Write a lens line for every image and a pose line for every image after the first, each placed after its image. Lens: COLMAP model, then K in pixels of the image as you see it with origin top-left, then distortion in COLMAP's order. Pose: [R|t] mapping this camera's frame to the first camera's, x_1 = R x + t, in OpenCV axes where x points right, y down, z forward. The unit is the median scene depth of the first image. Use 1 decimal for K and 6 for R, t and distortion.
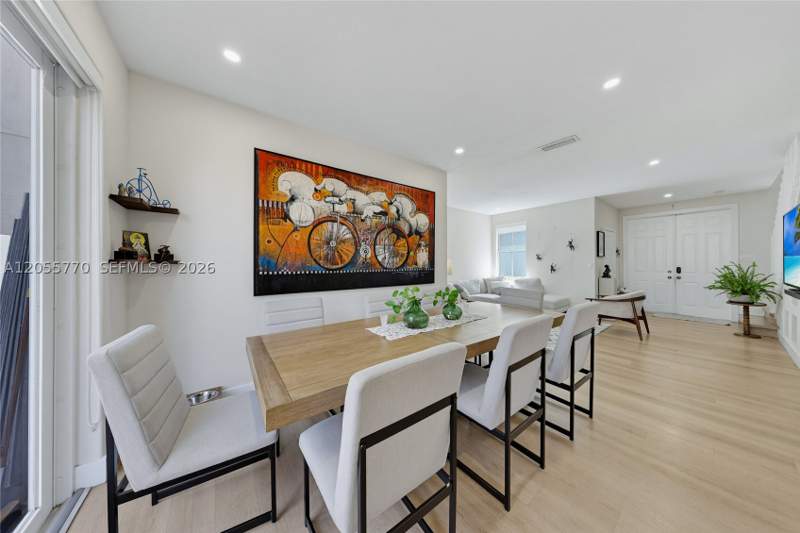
lens RADIAL K [[240.7, 0, 400.0], [0, 240.7, 266.5], [0, 0, 1]] dist [0.022638, 0.000017]
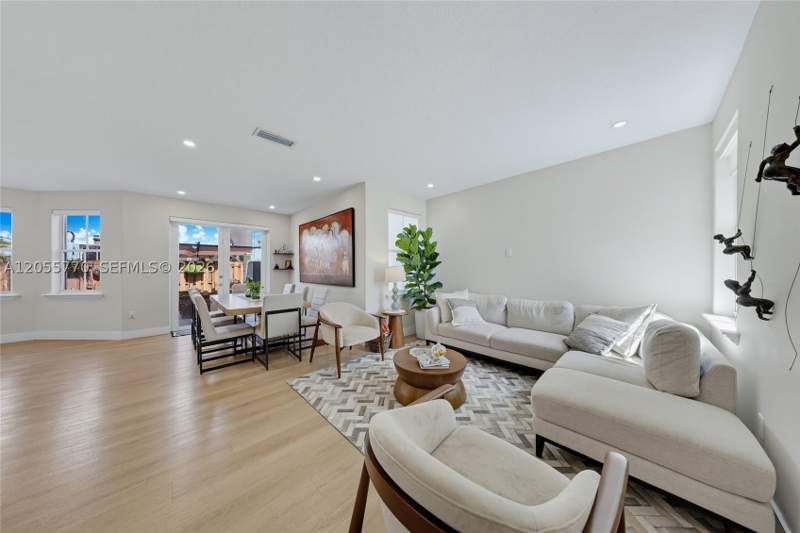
lens RADIAL K [[240.7, 0, 400.0], [0, 240.7, 266.5], [0, 0, 1]] dist [0.022638, 0.000017]
pose [[0.117335, -0.001161, -0.993092, 1.375278], [-0.006249, 0.999979, -0.001907, -0.029531], [0.993073, 0.006430, 0.117325, 1.144328]]
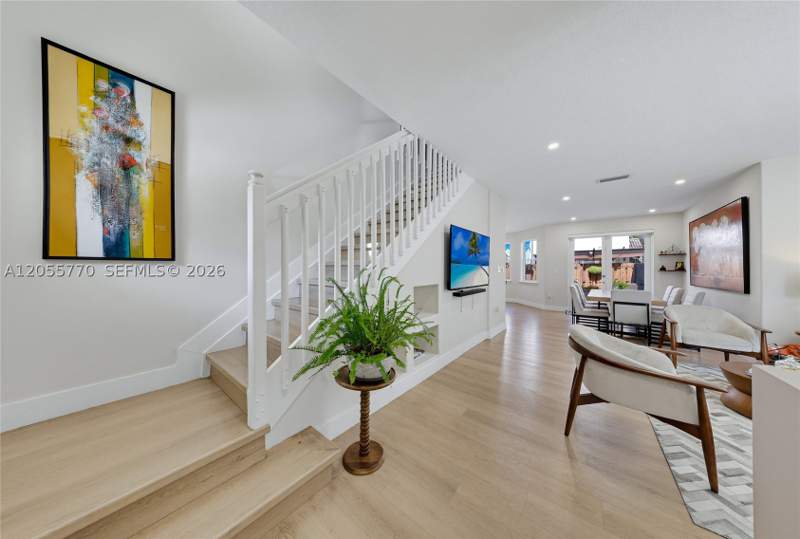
lens RADIAL K [[231.1, 0, 400.0], [0, 231.1, 269.5], [0, 0, 1]] dist [-0.000243, -0.000019]
pose [[-0.970291, 0.001115, -0.241937, 1.729129], [-0.002241, 0.999905, 0.013595, -0.033998], [0.241929, 0.013734, -0.970197, 1.601024]]
